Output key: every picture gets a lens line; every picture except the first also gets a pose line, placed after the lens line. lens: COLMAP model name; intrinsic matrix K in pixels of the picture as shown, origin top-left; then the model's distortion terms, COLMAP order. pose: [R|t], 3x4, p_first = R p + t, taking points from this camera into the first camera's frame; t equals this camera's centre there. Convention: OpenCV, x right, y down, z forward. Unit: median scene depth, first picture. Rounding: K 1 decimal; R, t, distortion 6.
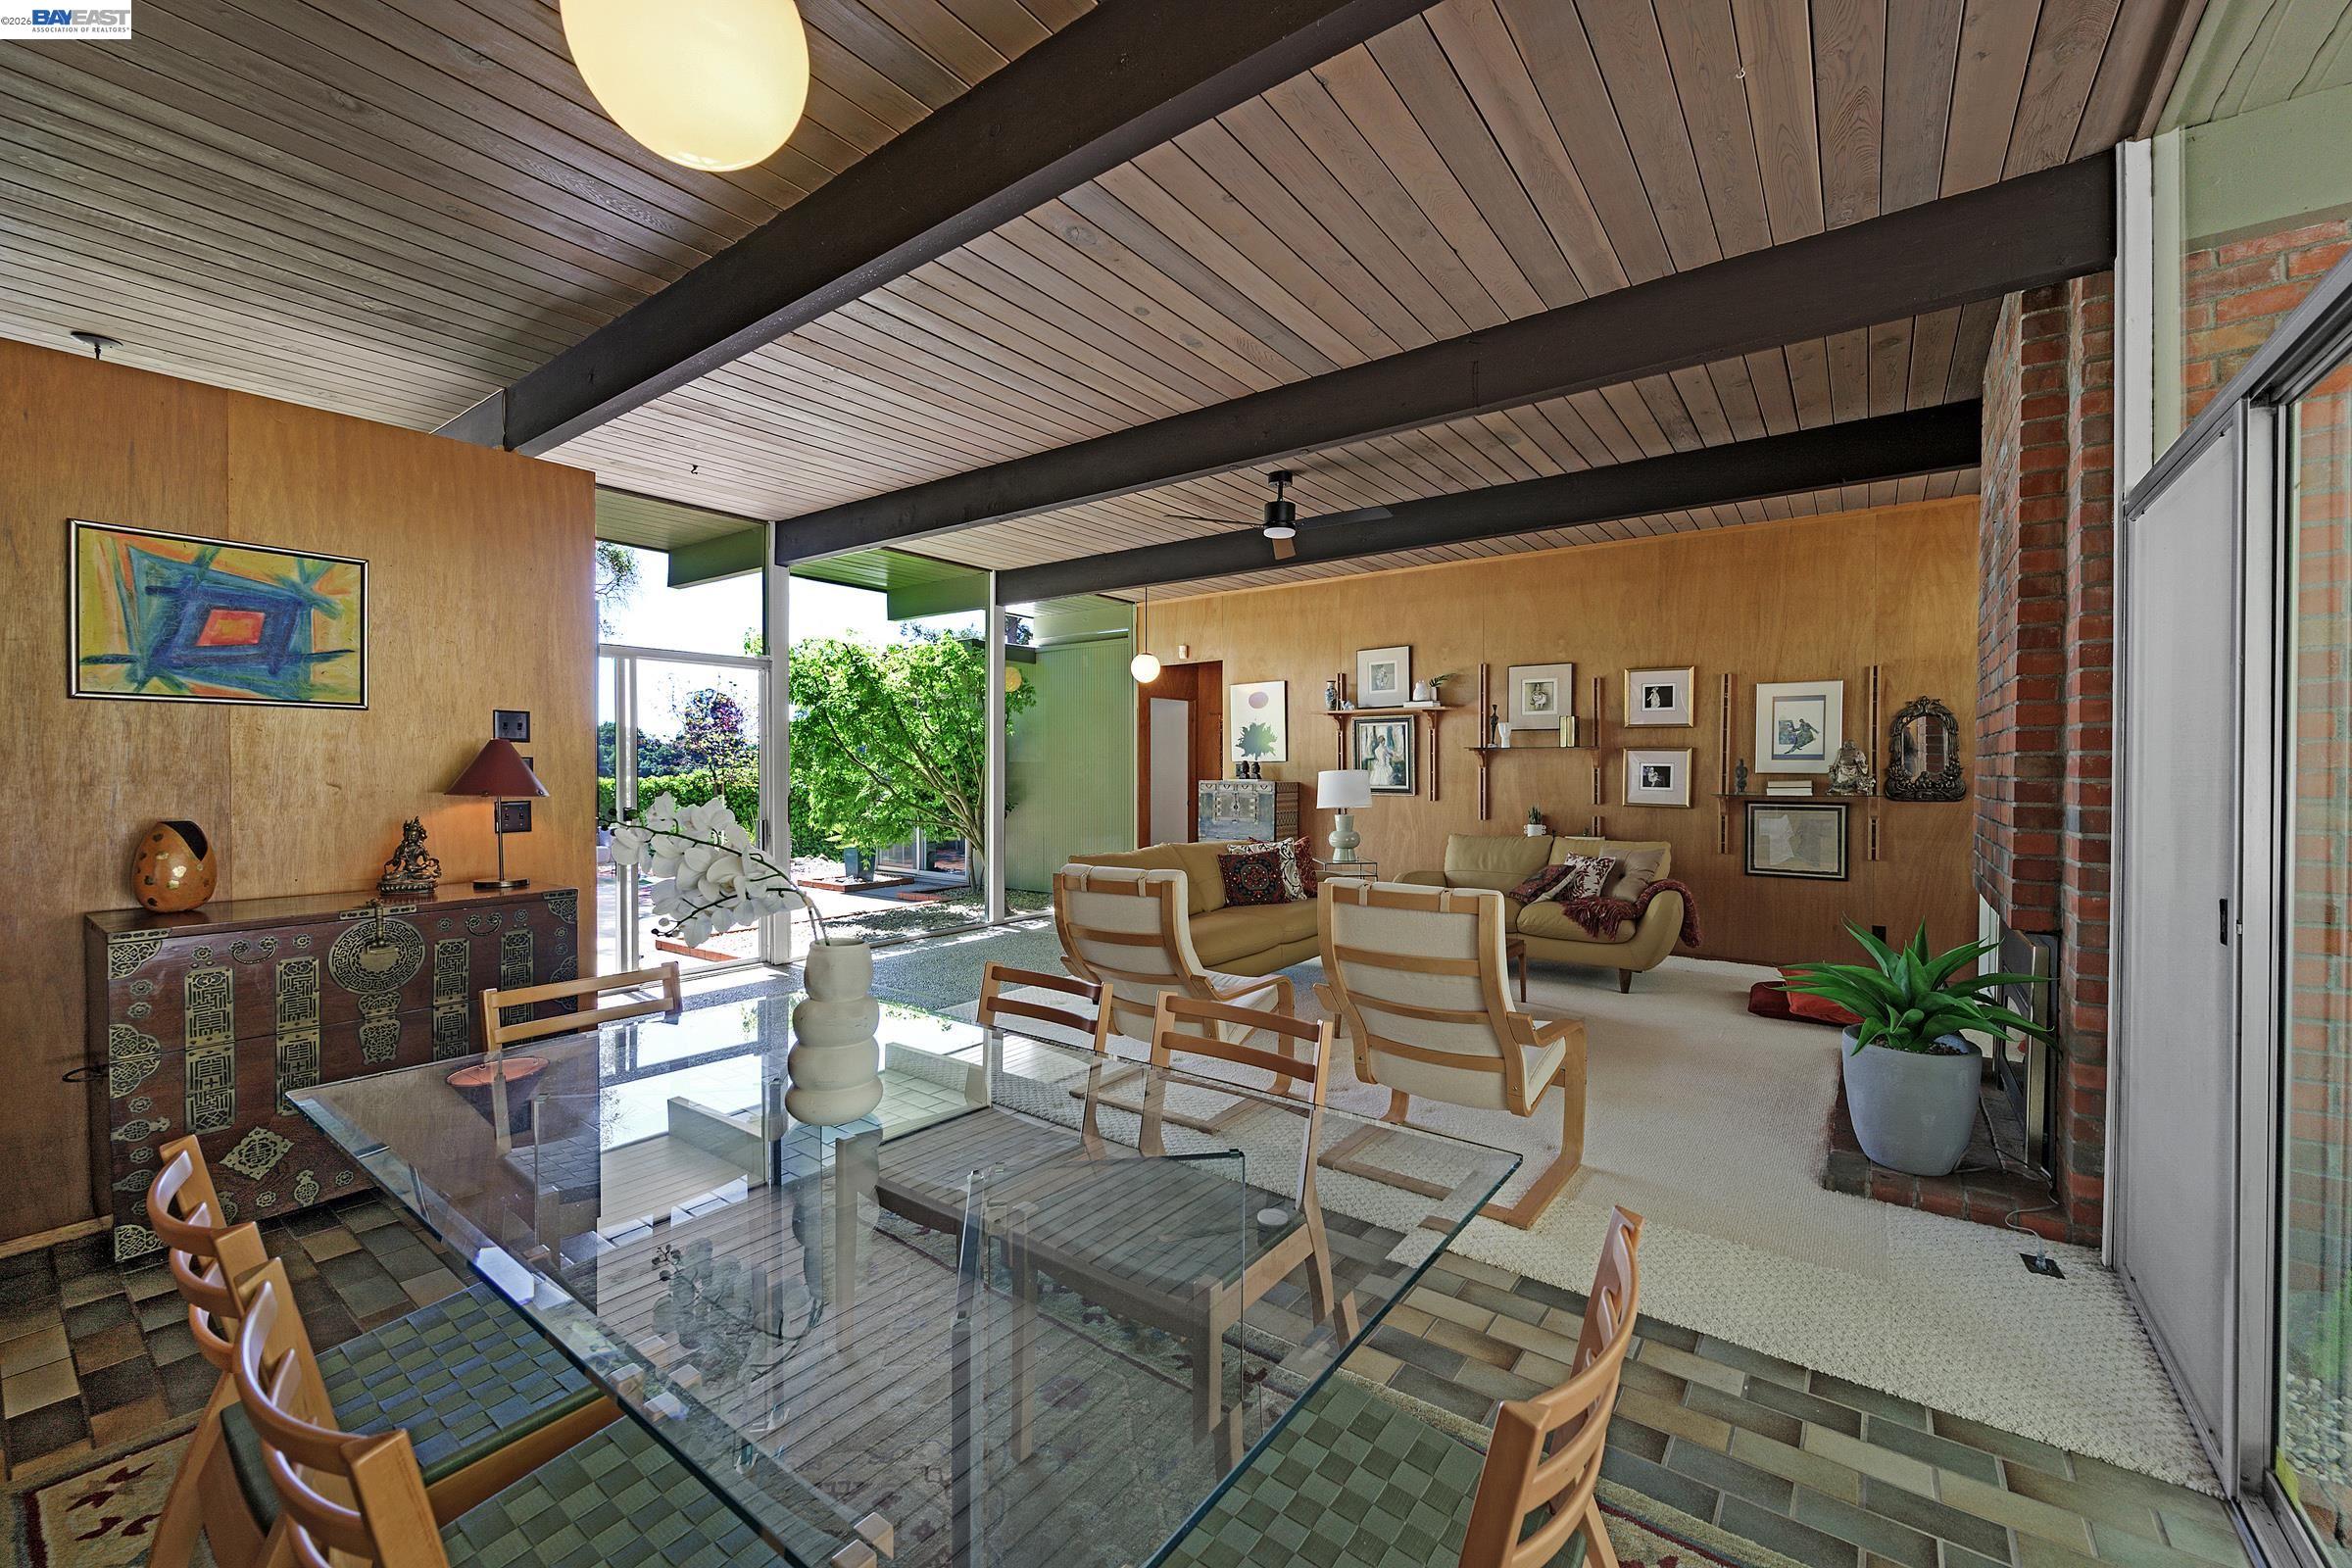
lens RADIAL K [[933.0, 0, 1183.9], [0, 933.0, 783.6], [0, 0, 1]] dist [-0.008768, 0.001416]
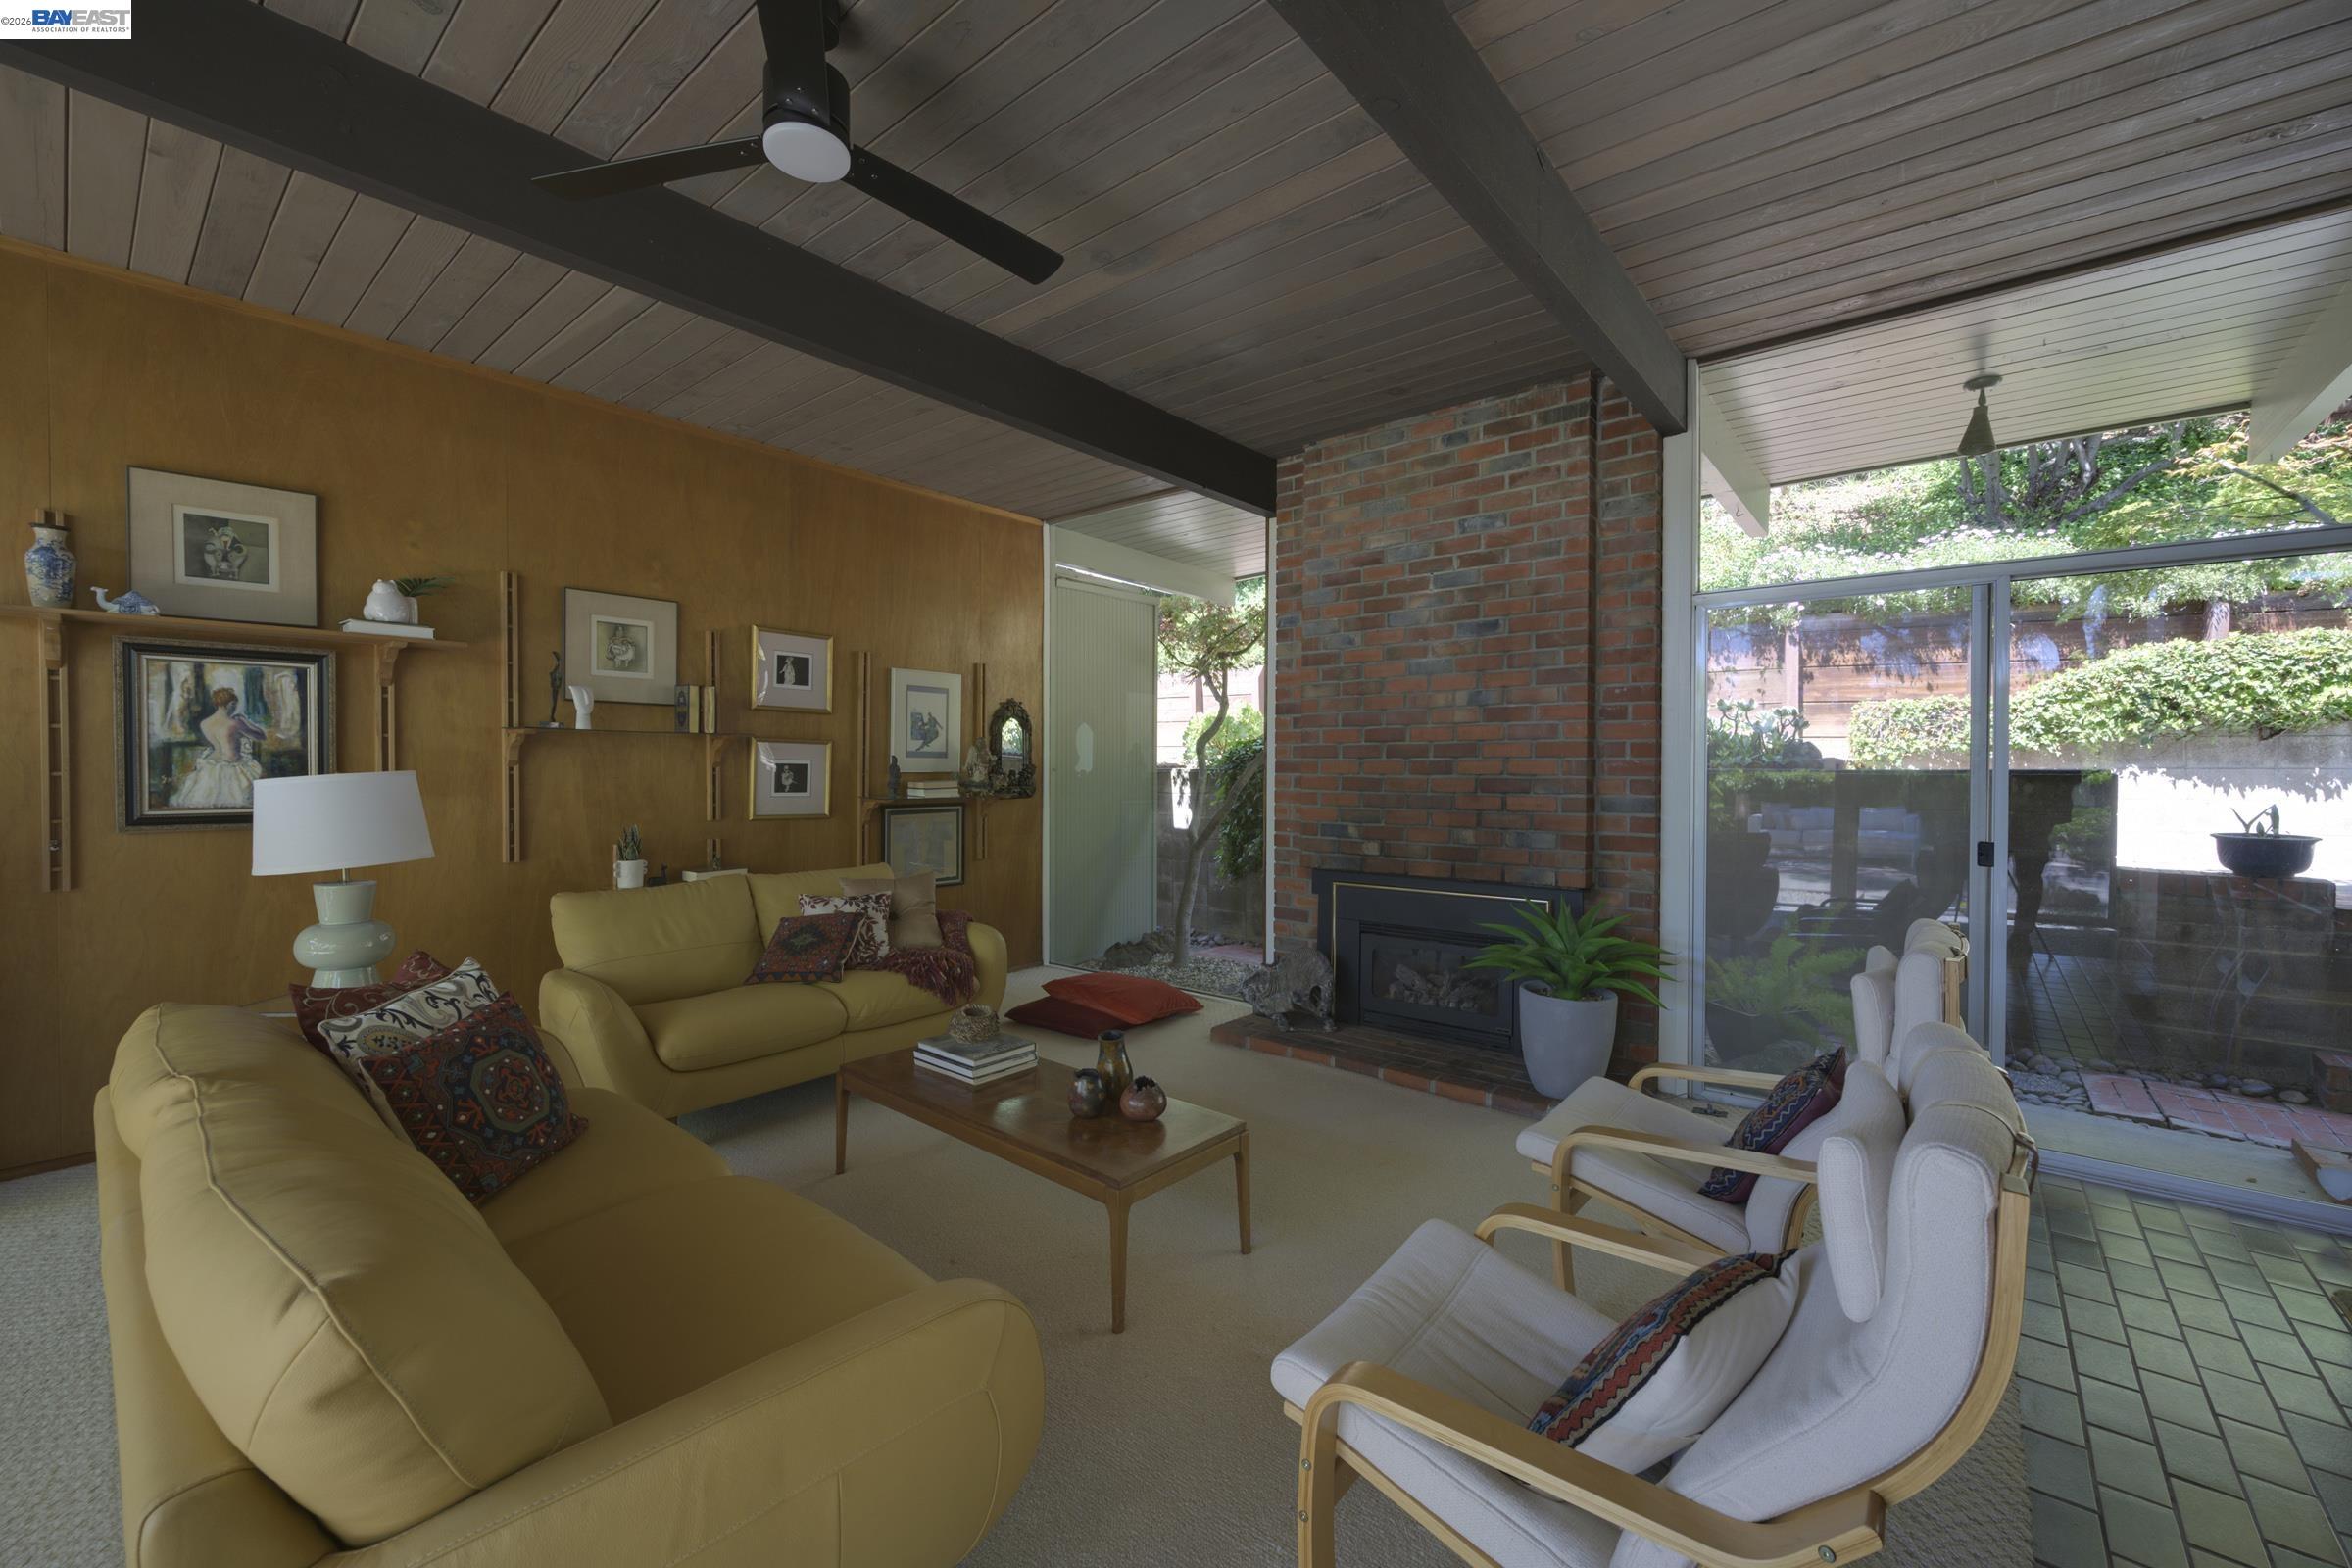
lens RADIAL K [[933.0, 0, 1186.2], [0, 933.0, 764.3], [0, 0, 1]] dist [-0.008768, 0.001416]
pose [[0.064118, -0.001864, 0.997941, -0.208996], [0.009426, 0.999955, 0.001262, -0.016232], [-0.997898, 0.009326, 0.064133, 0.636589]]
